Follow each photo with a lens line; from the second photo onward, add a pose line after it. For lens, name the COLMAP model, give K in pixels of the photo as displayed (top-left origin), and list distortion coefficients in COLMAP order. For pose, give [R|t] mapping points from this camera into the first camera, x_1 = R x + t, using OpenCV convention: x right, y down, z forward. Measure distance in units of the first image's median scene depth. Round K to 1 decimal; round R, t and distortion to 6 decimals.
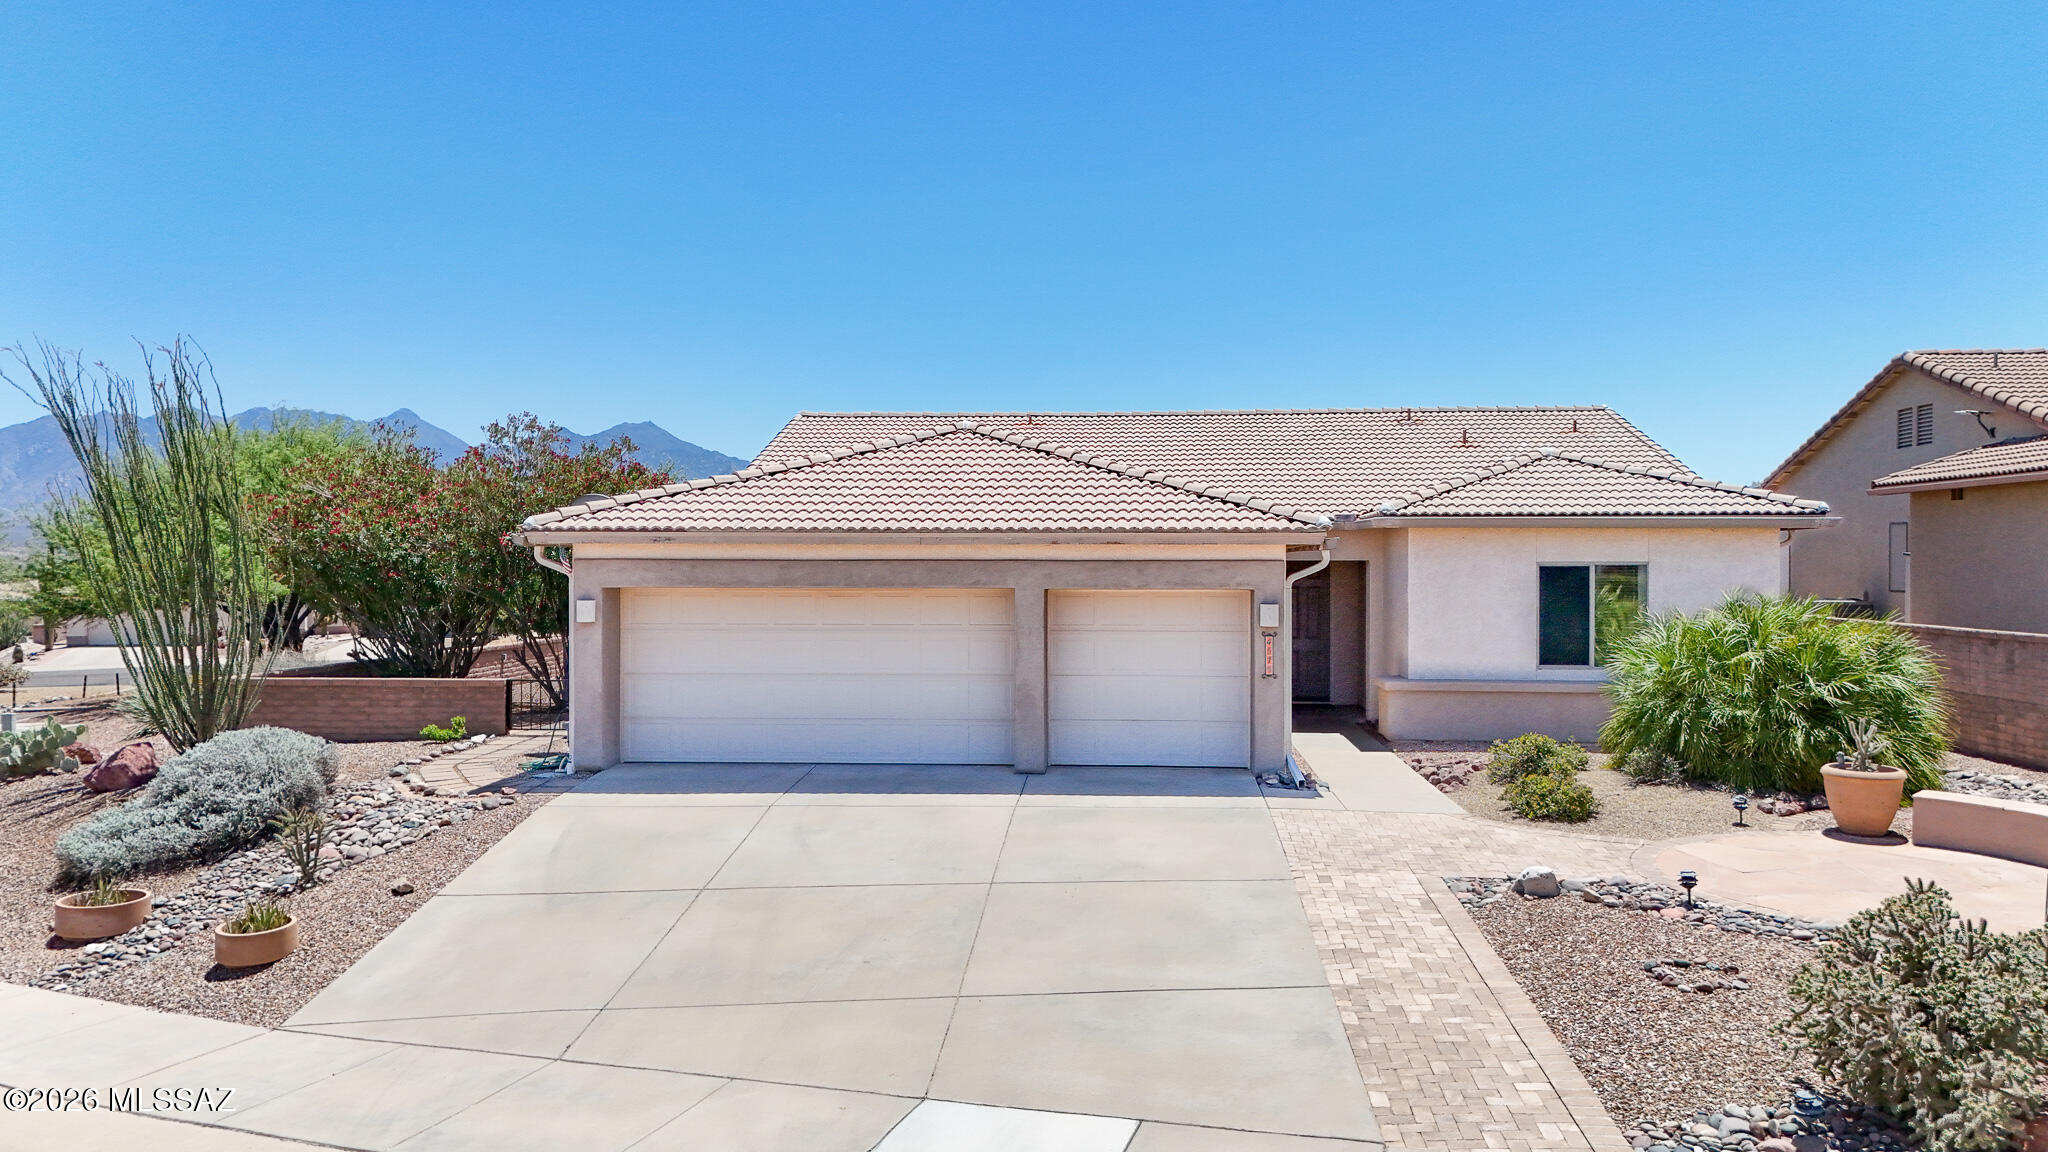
lens RADIAL K [[1525.2, 0, 1015.3], [0, 1525.2, 574.4], [0, 0, 1]] dist [0.001858, -0.000961]
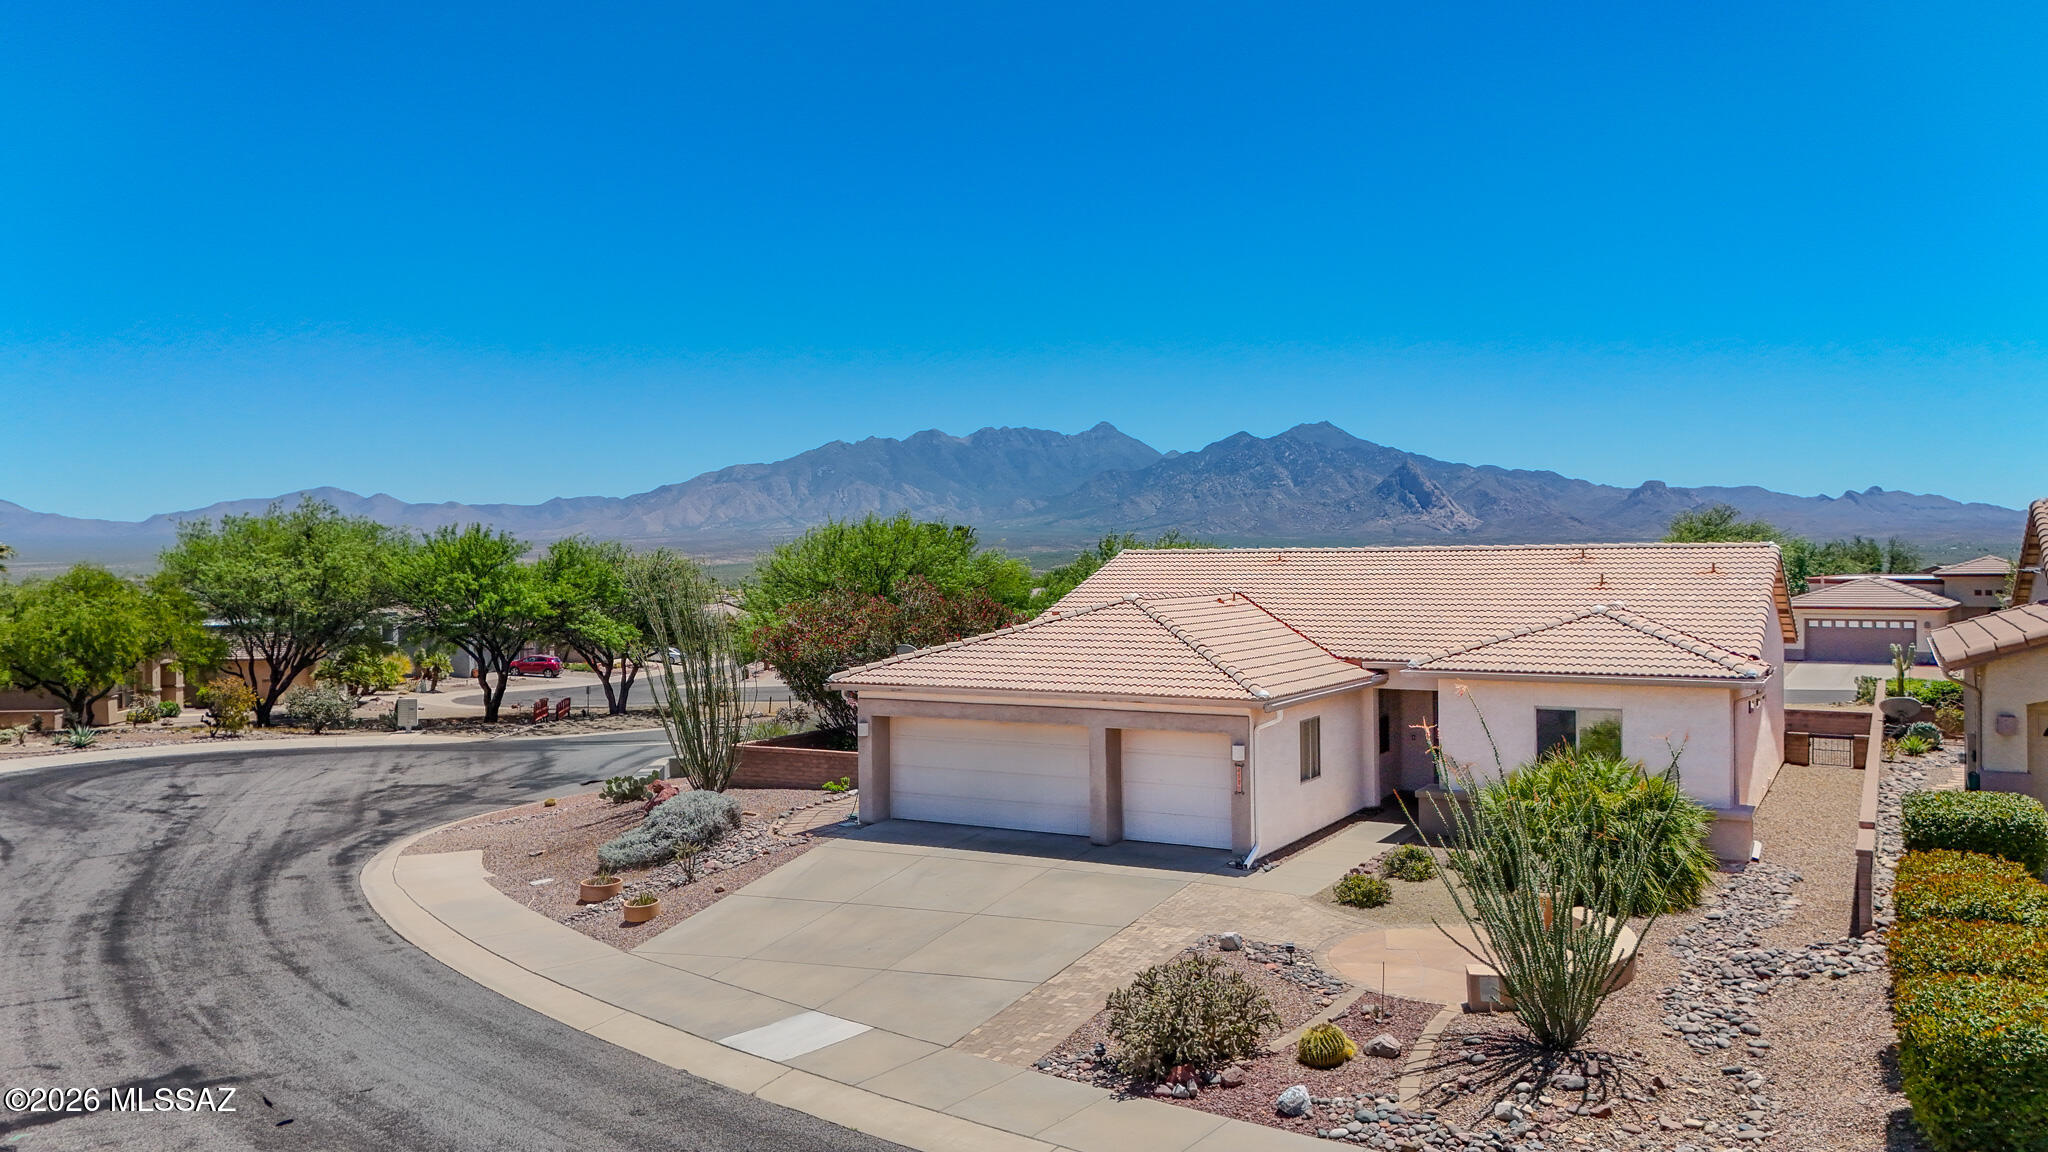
lens RADIAL K [[1507.7, 0, 1024.0], [0, 1507.7, 576.0], [0, 0, 1]] dist [0.057137, -0.038801]
pose [[0.906661, -0.004515, -0.421836, 0.603393], [0.006112, 0.999978, 0.002434, -0.153593], [0.421815, -0.004785, 0.906669, -0.458674]]
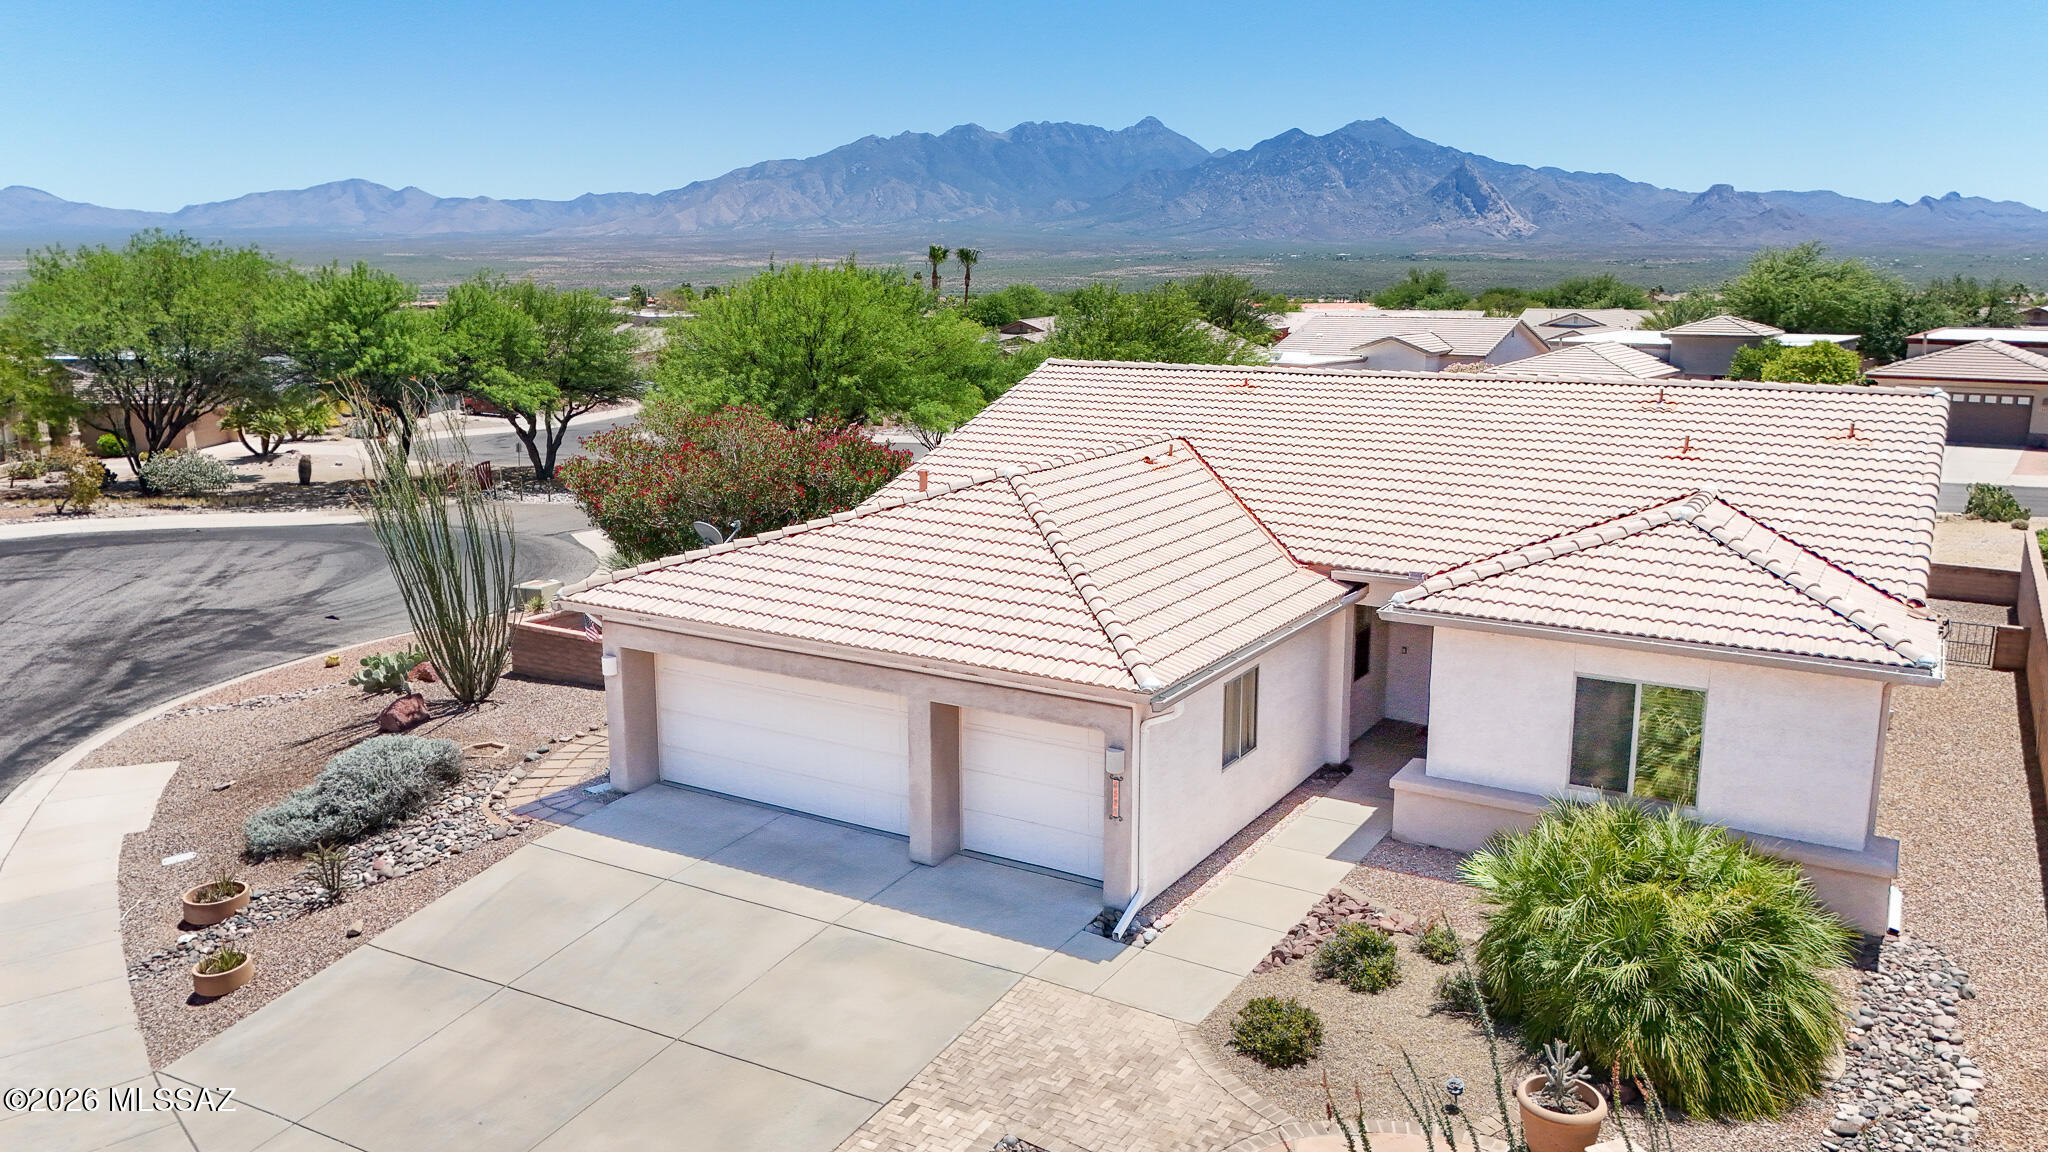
lens RADIAL K [[1515.4, 0, 1024.0], [0, 1515.4, 576.0], [0, 0, 1]] dist [0.032508, -0.006430]
pose [[0.896148, 0.089149, -0.434707, 0.528061], [-0.004358, 0.981333, 0.192265, -0.280061], [0.443733, -0.170404, 0.879809, 0.115244]]
